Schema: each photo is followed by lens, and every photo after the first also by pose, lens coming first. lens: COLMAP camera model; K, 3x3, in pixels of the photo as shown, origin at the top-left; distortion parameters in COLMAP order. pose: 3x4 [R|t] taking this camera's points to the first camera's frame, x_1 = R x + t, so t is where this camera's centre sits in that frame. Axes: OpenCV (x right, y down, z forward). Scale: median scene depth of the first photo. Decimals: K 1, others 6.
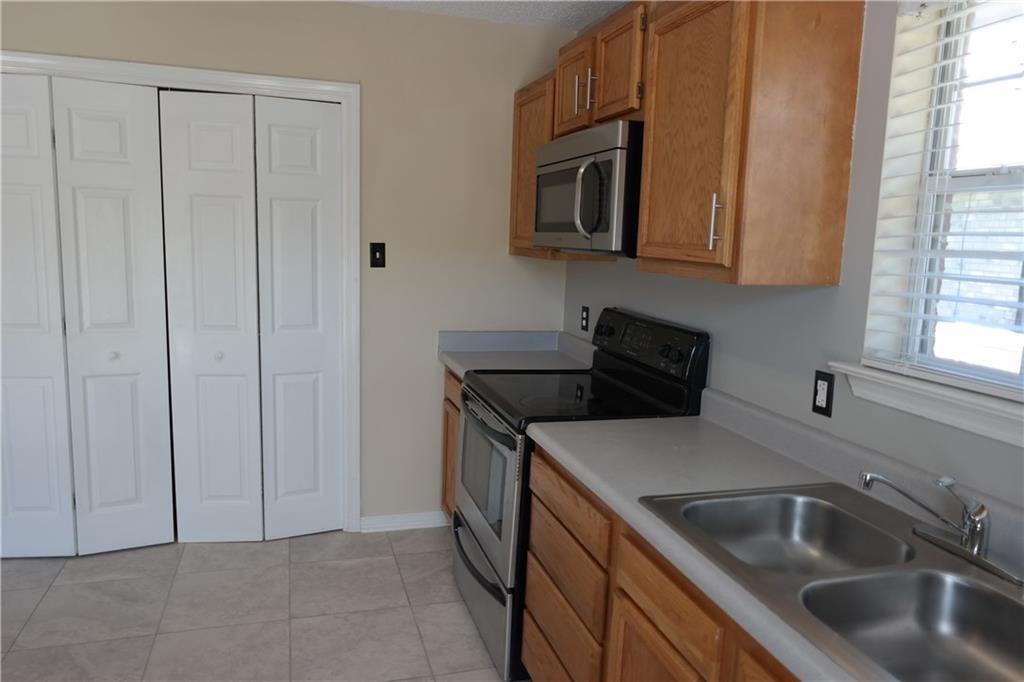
lens RADIAL K [[712.5, 0, 509.2], [0, 712.5, 339.5], [0, 0, 1]] dist [-0.012927, 0.011696]
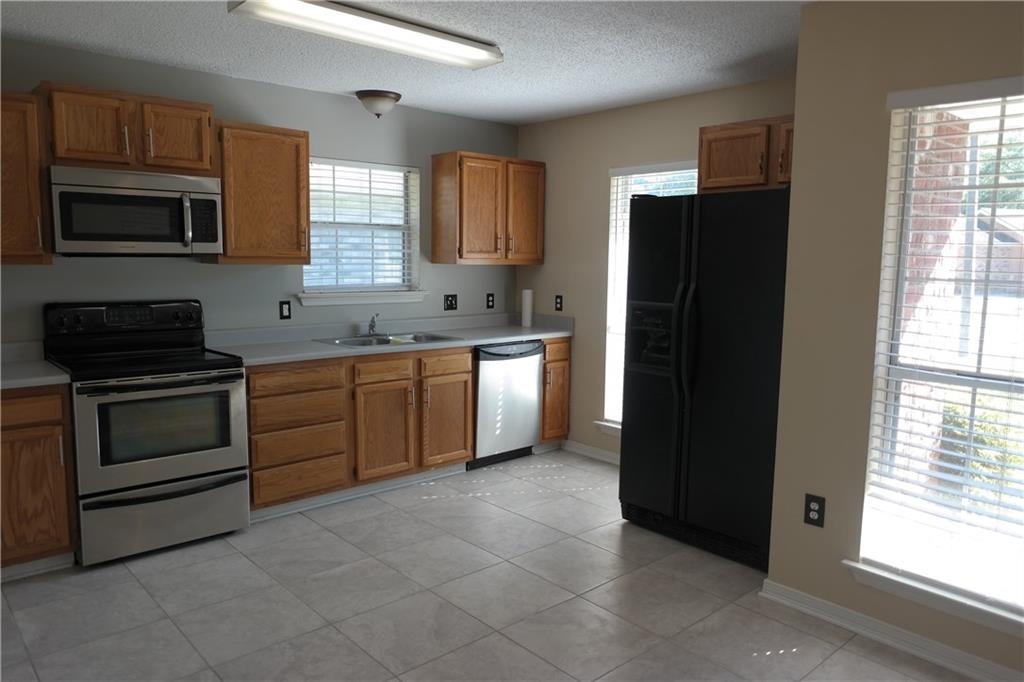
lens RADIAL K [[712.5, 0, 510.0], [0, 712.5, 337.2], [0, 0, 1]] dist [-0.012927, 0.011696]
pose [[-0.418632, -0.140617, 0.897204, -1.958691], [0.111332, 0.972542, 0.204371, -0.230066], [-0.901306, 0.185444, -0.391482, 1.238588]]
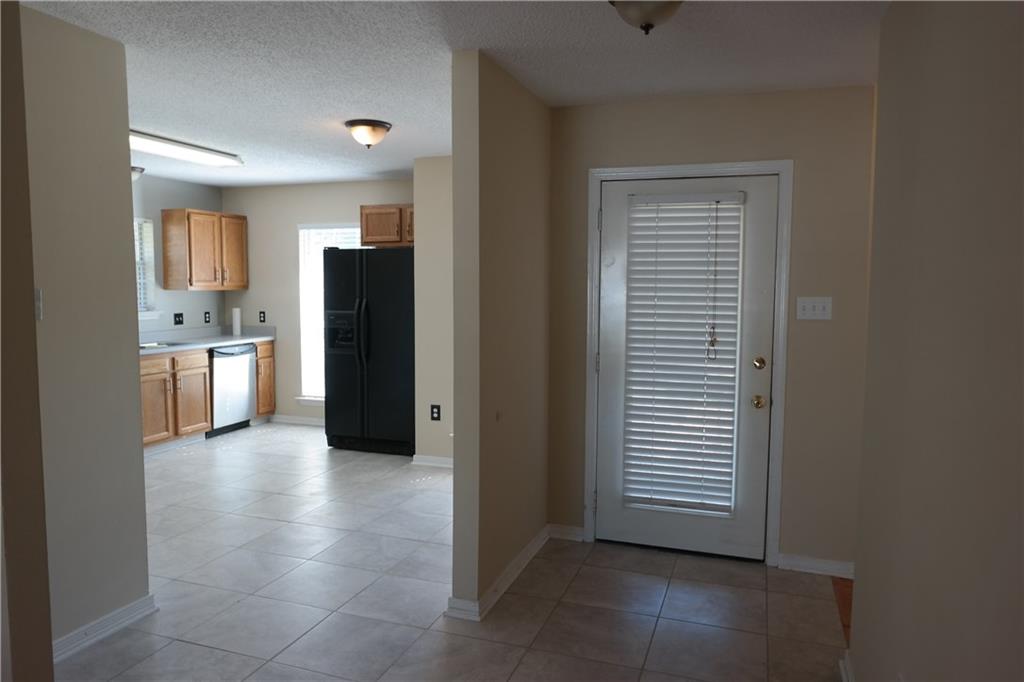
lens RADIAL K [[712.5, 0, 513.6], [0, 712.5, 340.4], [0, 0, 1]] dist [-0.012927, 0.011696]
pose [[-0.807060, -0.085222, 0.584287, -2.996964], [0.058335, 0.973181, 0.222523, -0.447609], [-0.587580, 0.213674, -0.780444, 2.295206]]
